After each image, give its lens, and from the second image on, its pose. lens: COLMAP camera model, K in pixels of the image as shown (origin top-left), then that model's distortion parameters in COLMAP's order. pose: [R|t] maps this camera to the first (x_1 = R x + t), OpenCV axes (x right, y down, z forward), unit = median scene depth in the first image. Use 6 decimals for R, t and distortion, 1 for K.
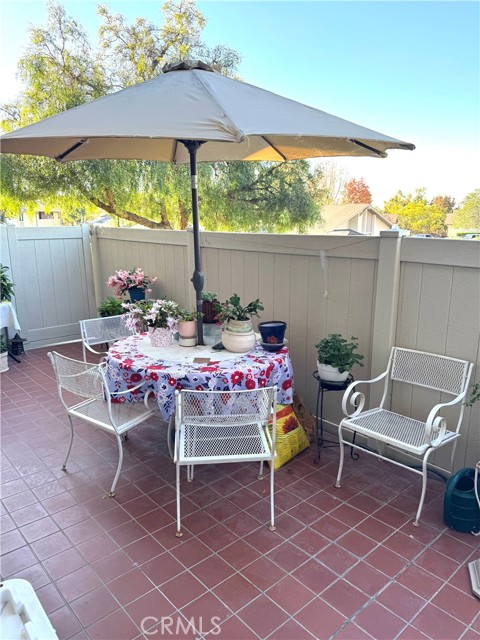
lens RADIAL K [[454.2, 0, 237.2], [0, 454.2, 321.8], [0, 0, 1]] dist [0.079285, -0.113584]
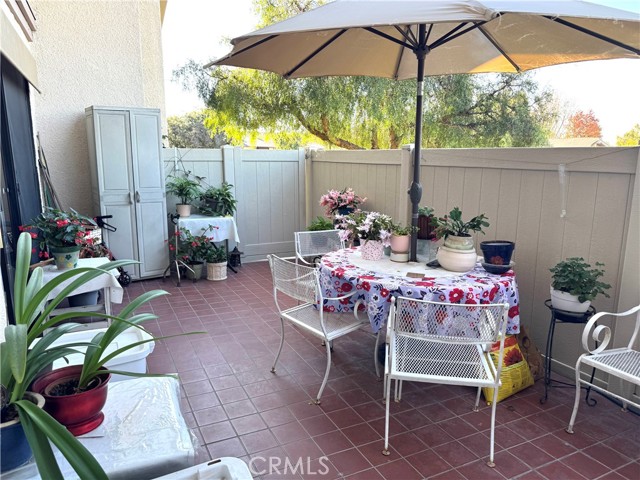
lens RADIAL K [[454.2, 0, 318.5], [0, 454.2, 241.4], [0, 0, 1]] dist [0.079285, -0.113584]
pose [[0.964641, 0.057130, -0.257302, -0.032547], [-0.064605, 0.997696, -0.020685, 0.045932], [0.255527, 0.036577, 0.966110, 0.030722]]
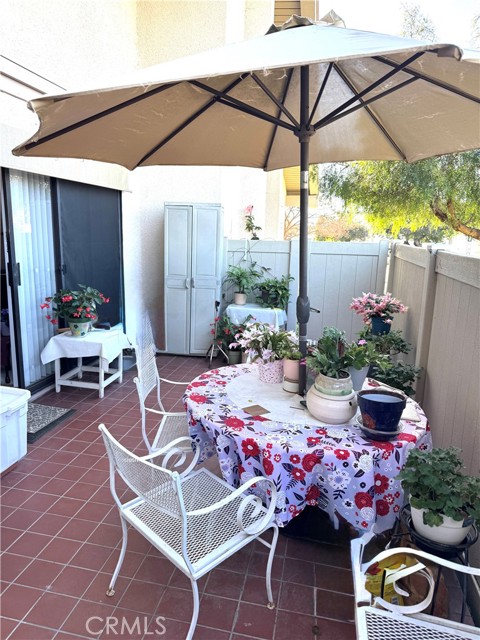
lens RADIAL K [[454.2, 0, 234.5], [0, 454.2, 318.9], [0, 0, 1]] dist [0.079285, -0.113584]
pose [[0.594131, 0.172515, -0.785651, 0.462636], [-0.208738, 0.976336, 0.056533, -0.098698], [0.776812, 0.130407, 0.616082, 0.467239]]
